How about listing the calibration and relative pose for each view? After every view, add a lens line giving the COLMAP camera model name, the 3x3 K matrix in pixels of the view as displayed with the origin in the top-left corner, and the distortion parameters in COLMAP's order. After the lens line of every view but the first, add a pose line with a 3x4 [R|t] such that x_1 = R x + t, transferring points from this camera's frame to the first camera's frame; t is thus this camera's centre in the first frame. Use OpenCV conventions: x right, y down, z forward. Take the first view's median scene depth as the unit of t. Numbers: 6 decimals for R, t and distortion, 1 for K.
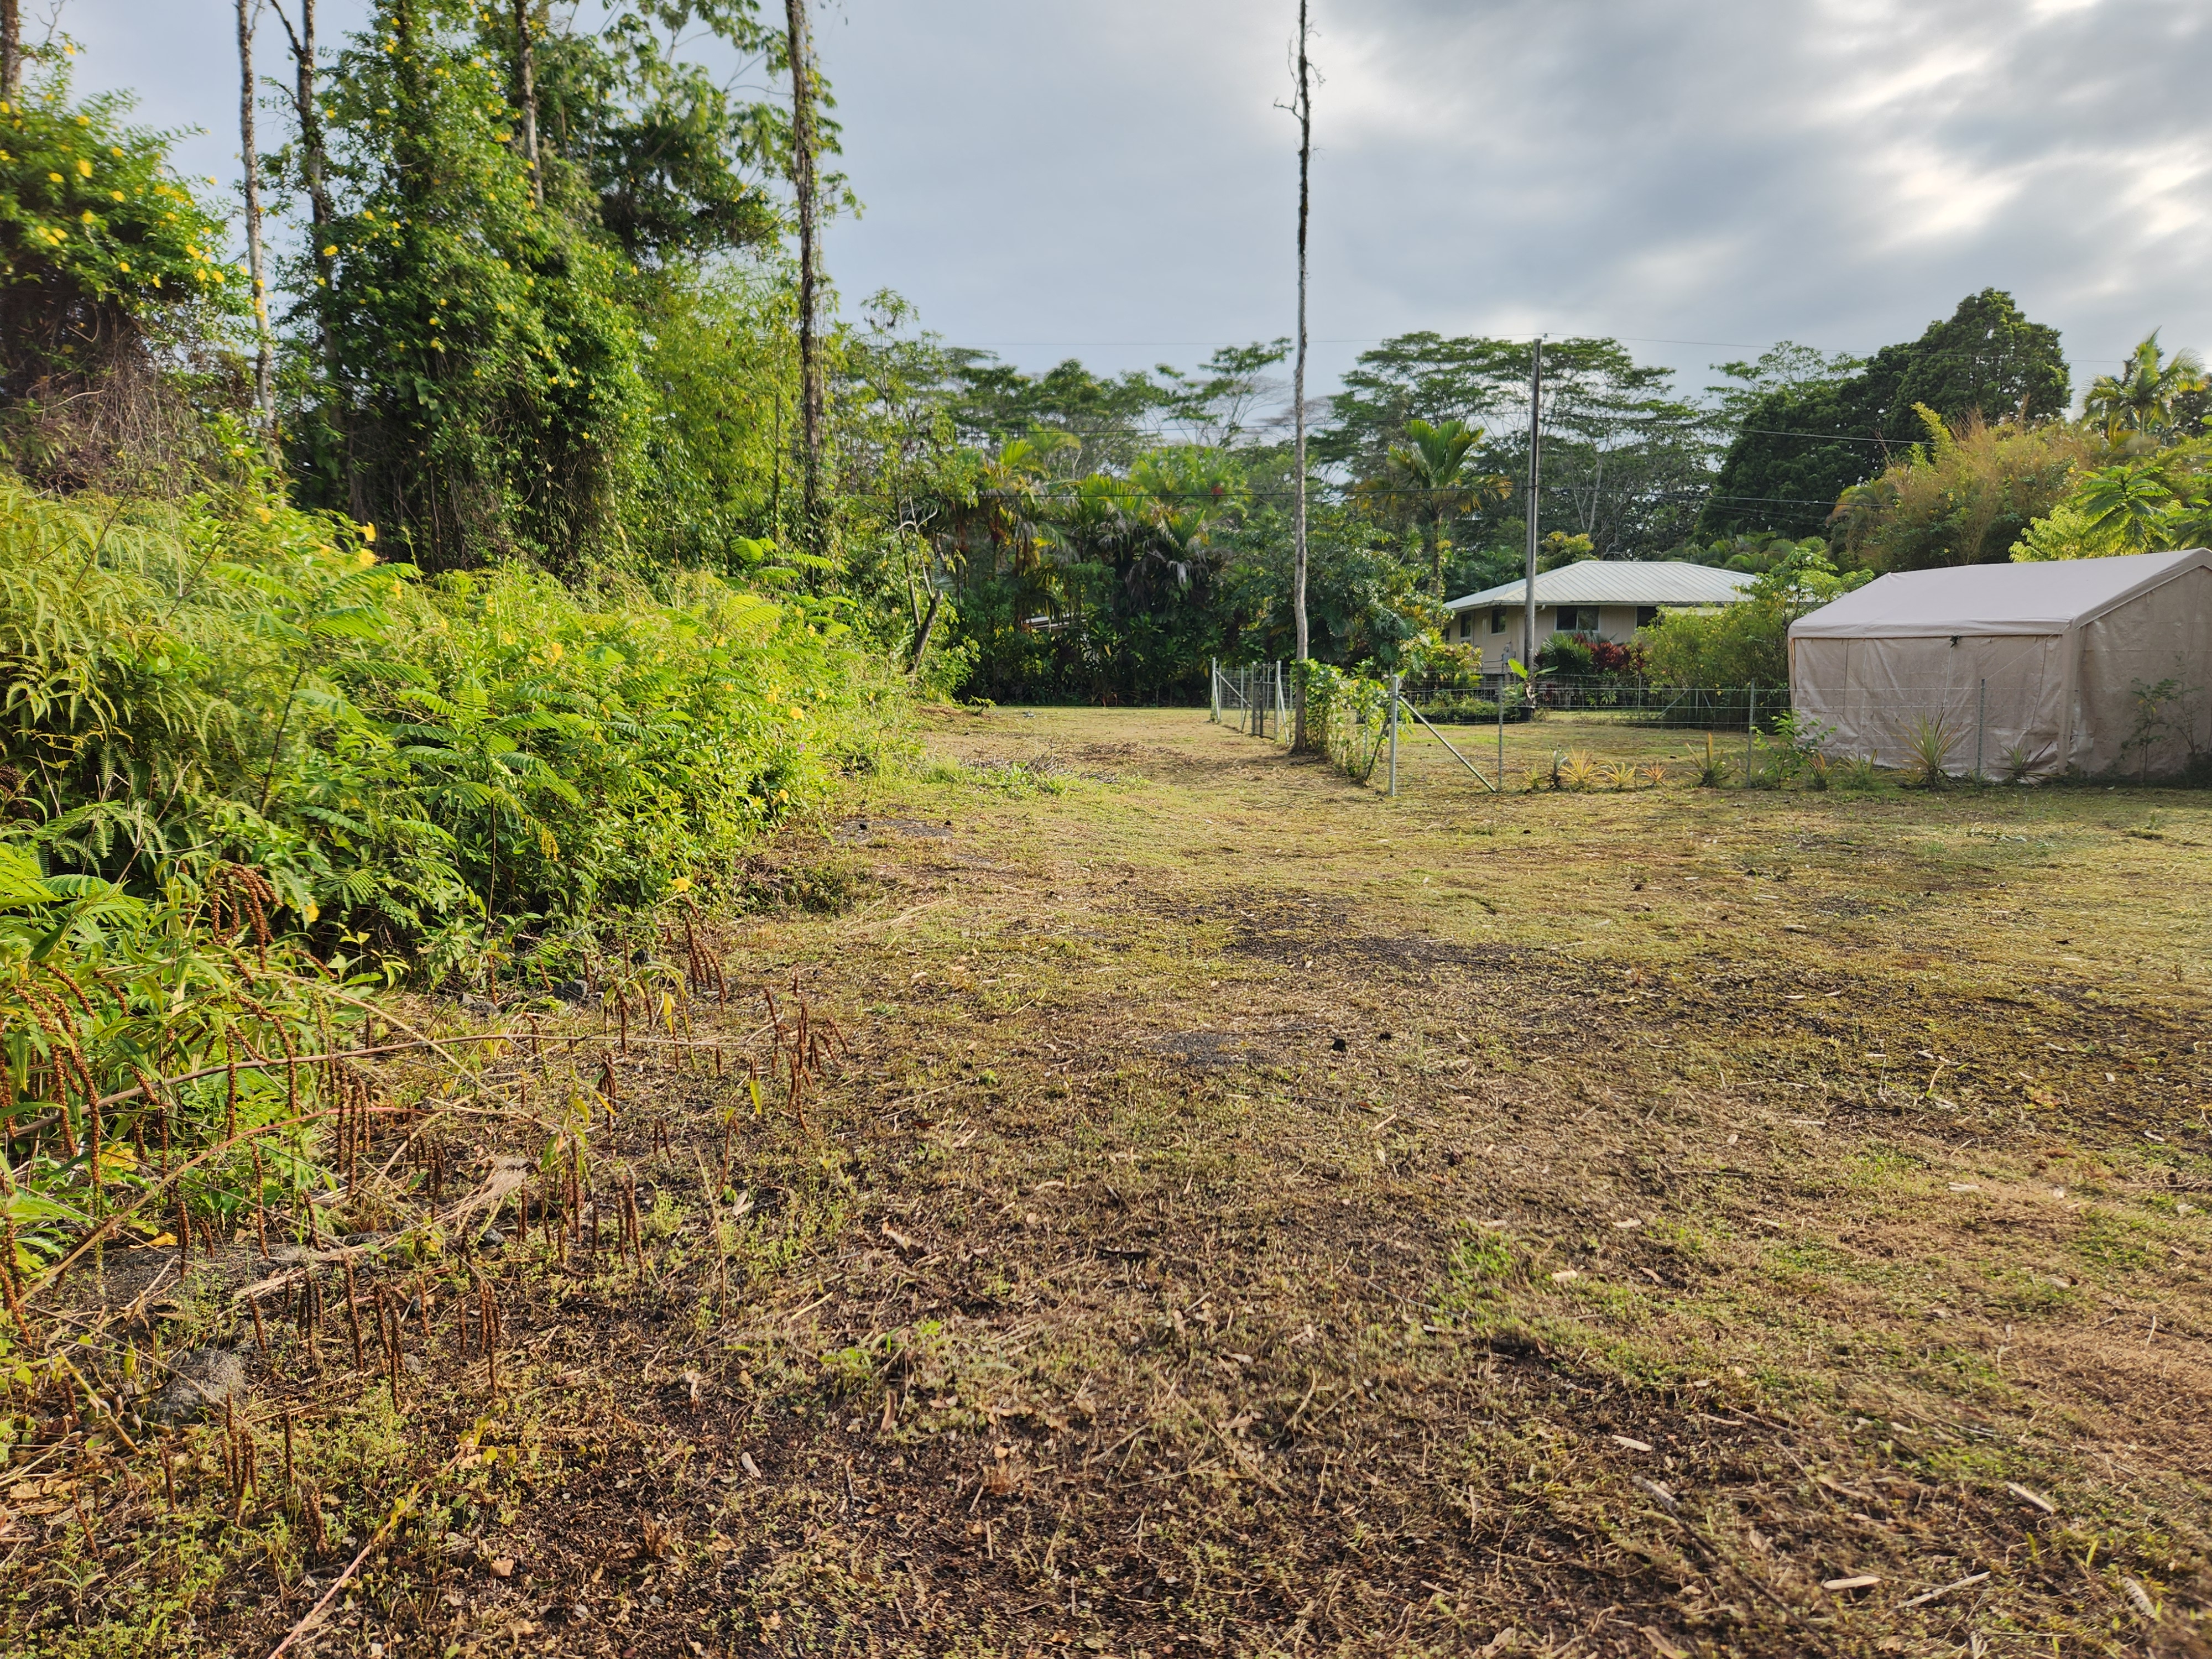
lens RADIAL K [[1489.5, 0, 1098.1], [0, 1489.5, 831.5], [0, 0, 1]] dist [-0.003135, -0.000938]
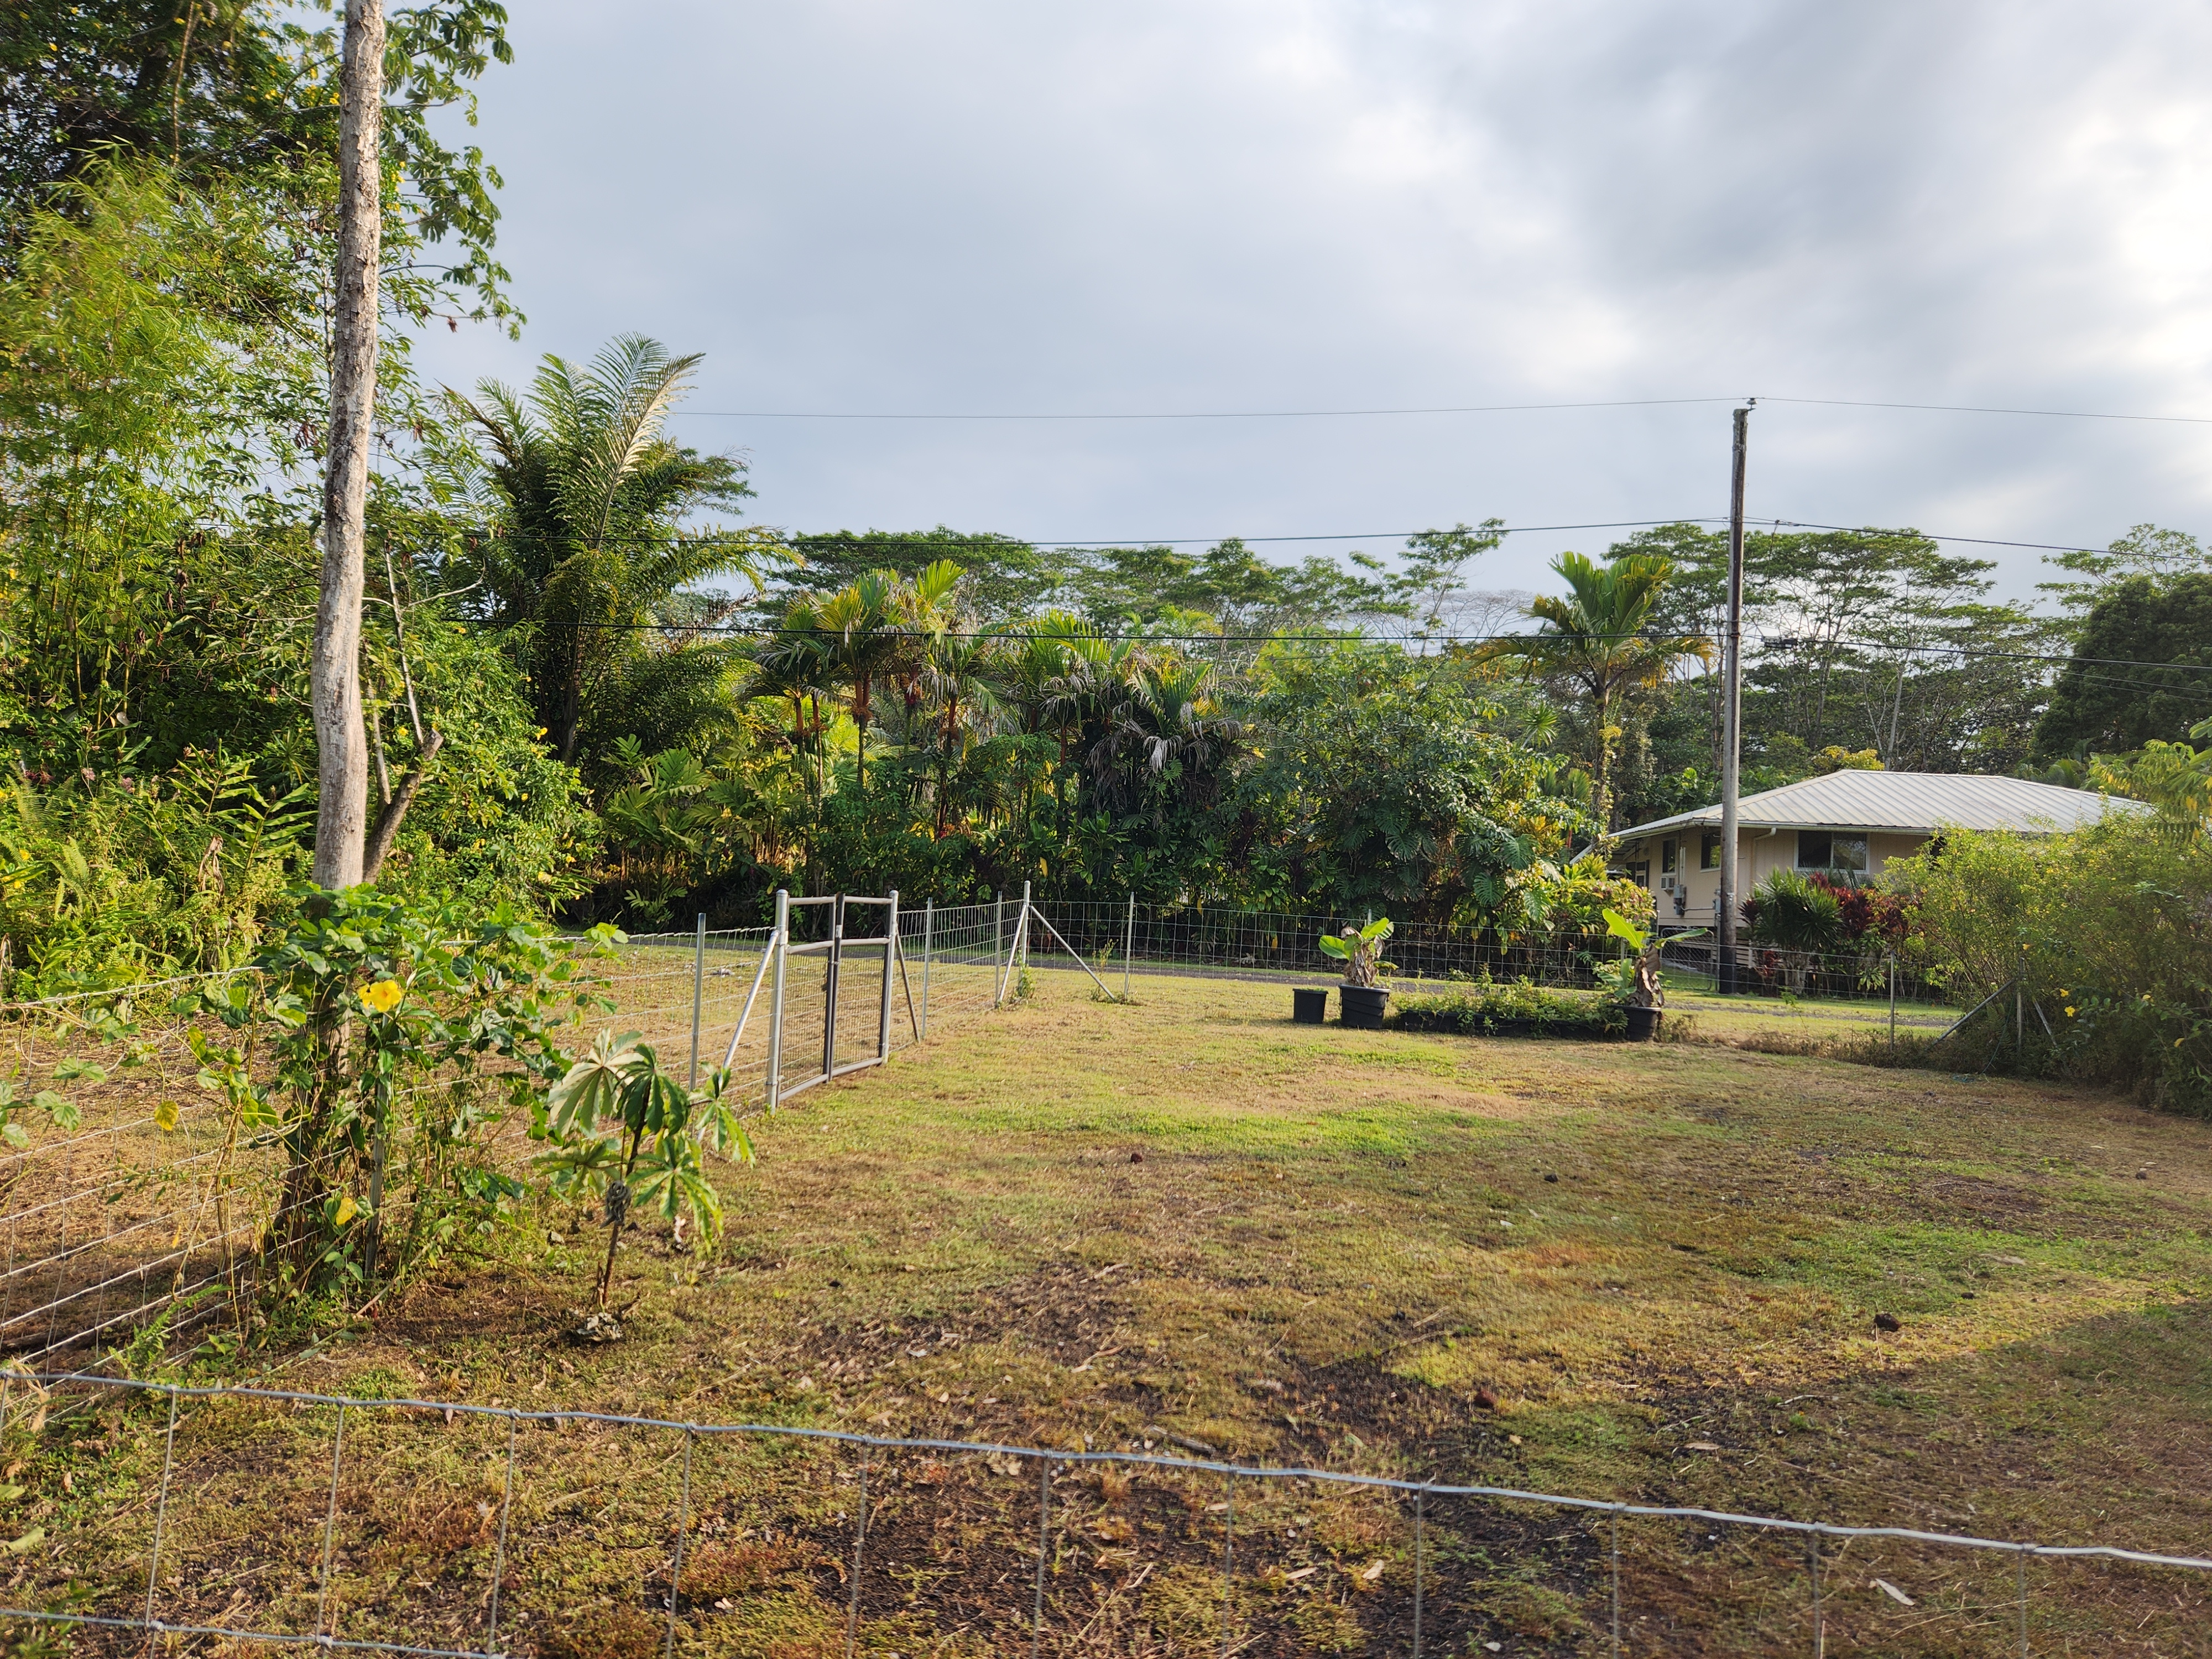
lens RADIAL K [[1489.5, 0, 1113.3], [0, 1489.5, 819.9], [0, 0, 1]] dist [-0.003135, -0.000938]
pose [[0.983413, 0.034790, -0.178013, 0.065590], [-0.062141, 0.986661, -0.150463, -0.019418], [0.170404, 0.159030, 0.972457, 0.156283]]
